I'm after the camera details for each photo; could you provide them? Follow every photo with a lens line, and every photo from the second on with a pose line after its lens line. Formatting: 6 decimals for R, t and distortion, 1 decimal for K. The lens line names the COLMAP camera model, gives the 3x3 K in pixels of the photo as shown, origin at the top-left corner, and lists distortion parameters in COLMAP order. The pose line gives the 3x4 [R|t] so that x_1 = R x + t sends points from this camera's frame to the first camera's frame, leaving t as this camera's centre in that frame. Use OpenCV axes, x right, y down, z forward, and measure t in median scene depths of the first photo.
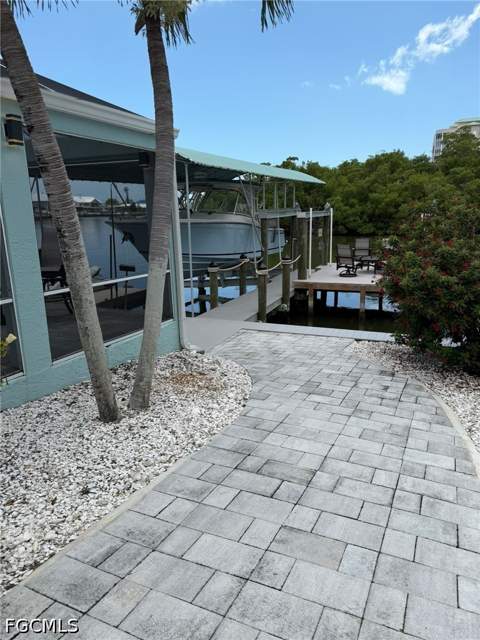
lens RADIAL K [[446.2, 0, 240.0], [0, 446.2, 320.0], [0, 0, 1]] dist [0.042734, -0.050770]
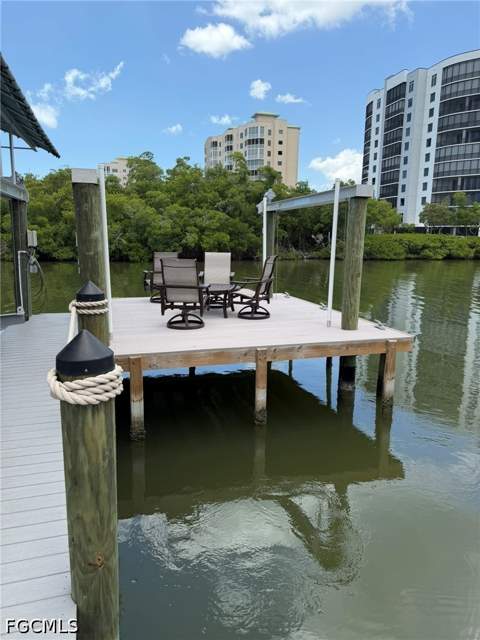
lens RADIAL K [[449.0, 0, 240.0], [0, 449.0, 320.0], [0, 0, 1]] dist [0.028120, -0.059464]
pose [[0.768334, -0.081613, 0.634824, -0.005370], [0.121885, 0.992344, -0.019943, -0.024492], [-0.628336, 0.092699, 0.772399, 0.165230]]
